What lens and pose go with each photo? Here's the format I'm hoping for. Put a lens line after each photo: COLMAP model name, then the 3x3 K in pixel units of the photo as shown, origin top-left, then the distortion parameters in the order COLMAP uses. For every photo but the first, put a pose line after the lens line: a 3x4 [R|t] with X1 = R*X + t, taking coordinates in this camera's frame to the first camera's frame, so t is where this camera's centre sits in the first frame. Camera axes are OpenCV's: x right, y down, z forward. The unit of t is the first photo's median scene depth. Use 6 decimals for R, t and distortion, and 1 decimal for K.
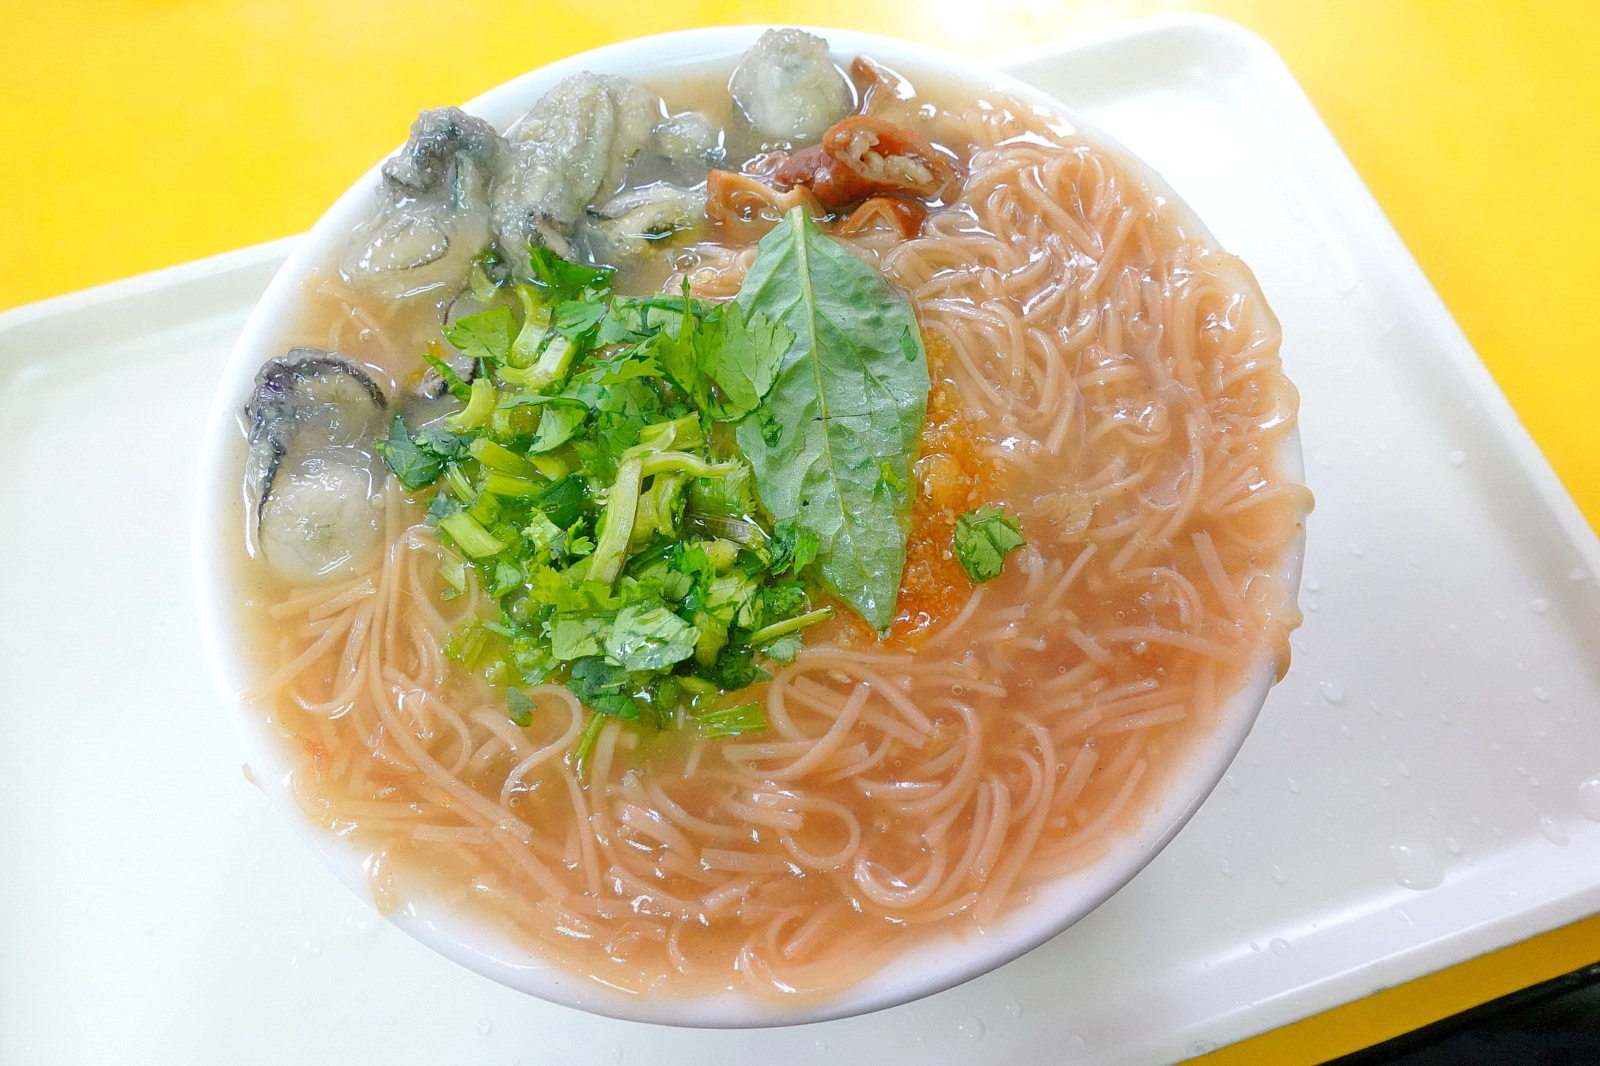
lens RADIAL K [[1082.7, 0, 800.0], [0, 1082.7, 533.0], [0, 0, 1]] dist [0.003349, -0.000013]
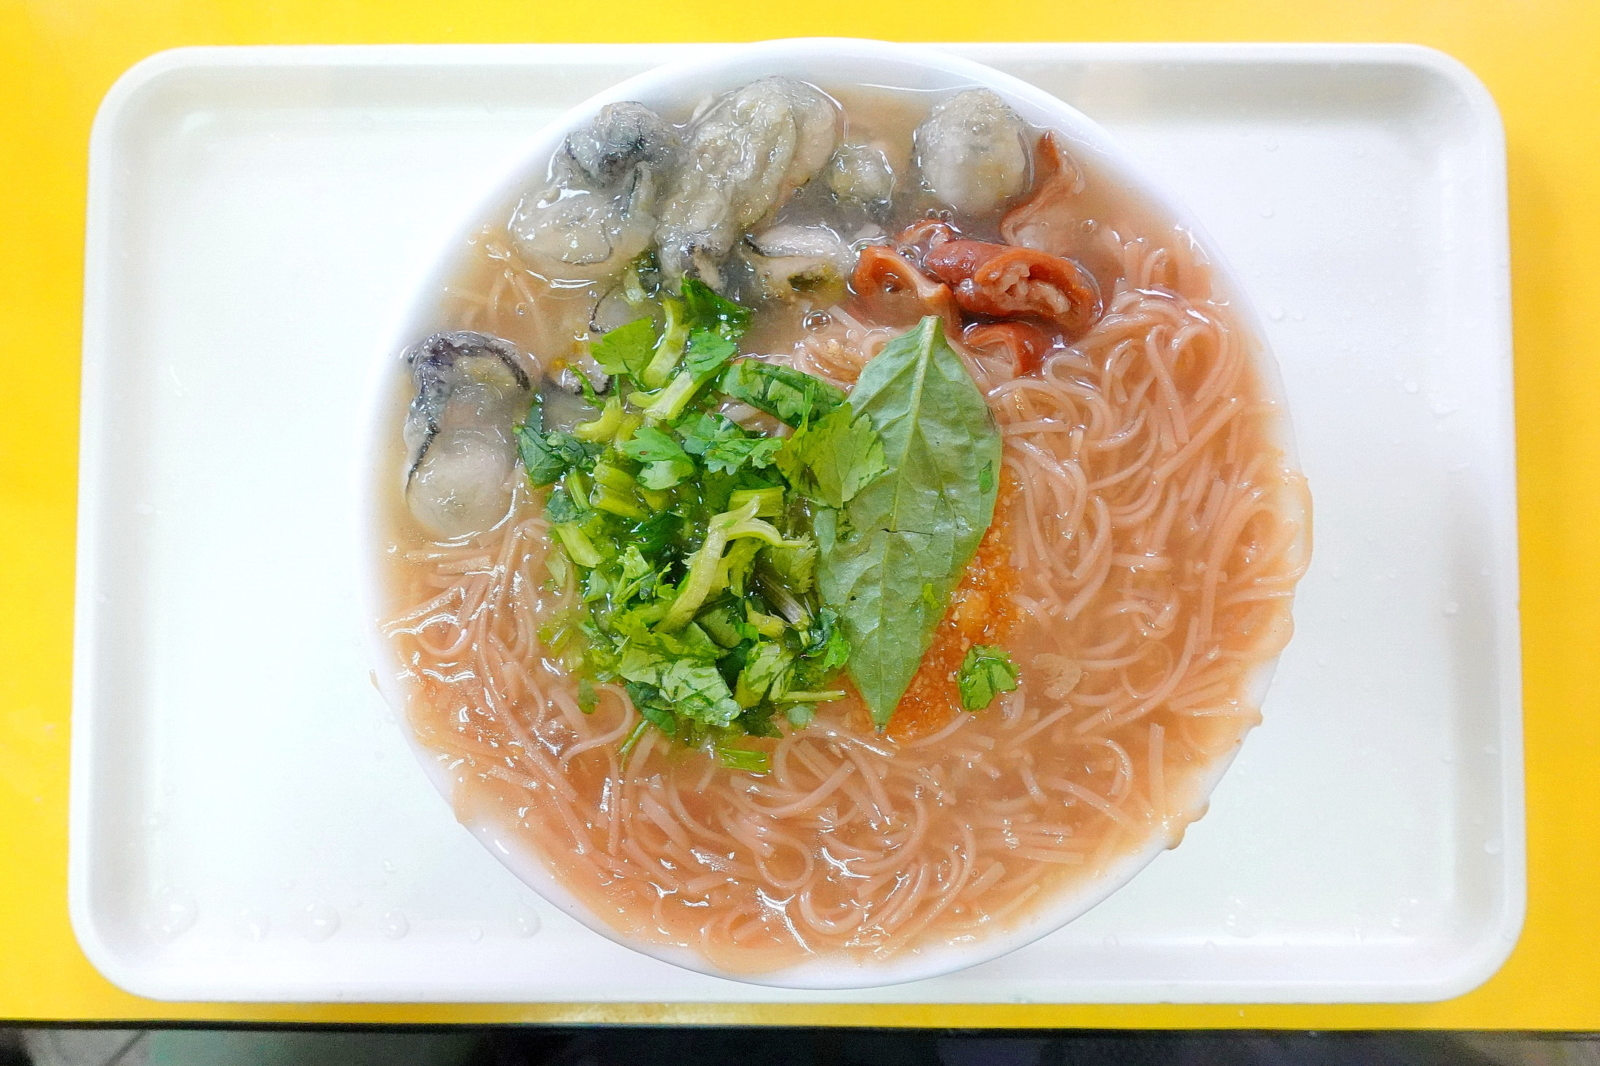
lens RADIAL K [[1082.7, 0, 800.0], [0, 1082.7, 533.0], [0, 0, 1]] dist [0.003349, -0.000013]
pose [[0.956352, 0.291970, 0.012018, -0.084321], [-0.276537, 0.890978, 0.360119, -0.493752], [0.094436, -0.347724, 0.932829, -0.084224]]
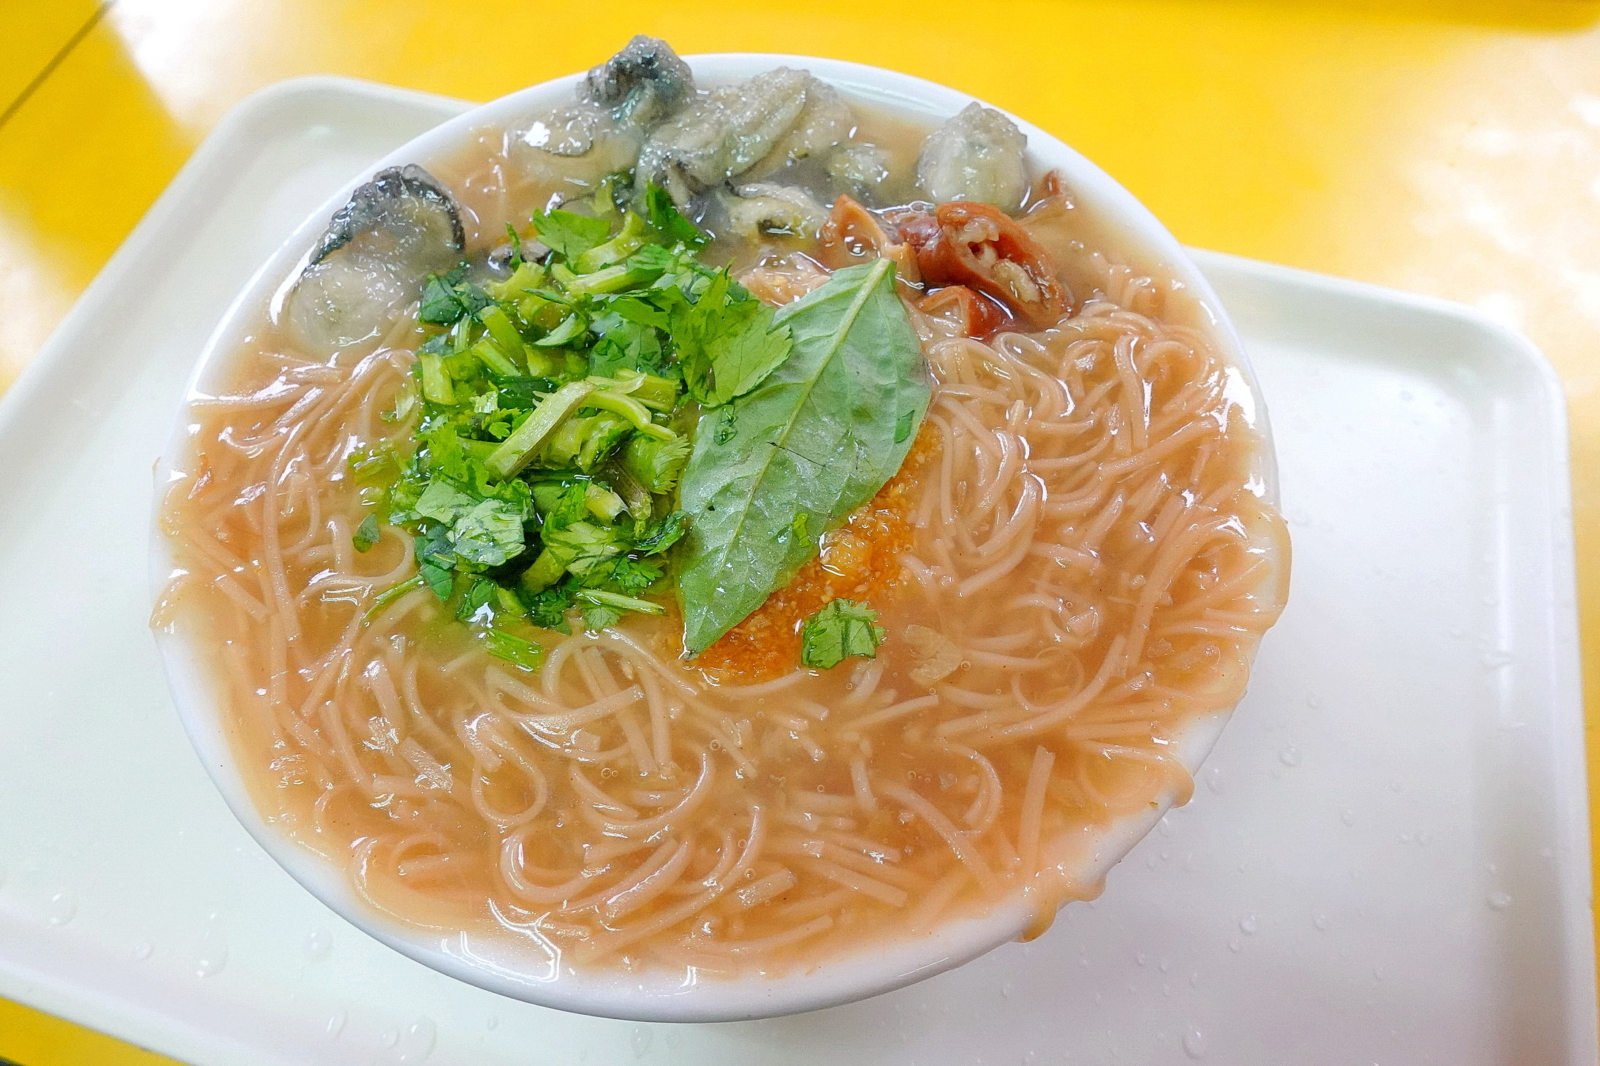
lens RADIAL K [[1082.7, 0, 800.0], [0, 1082.7, 533.0], [0, 0, 1]] dist [0.003349, -0.000013]
pose [[0.834441, 0.492713, -0.246866, 0.319089], [-0.511601, 0.859099, -0.014630, -0.034341], [0.204874, 0.138505, 0.968939, 0.070000]]
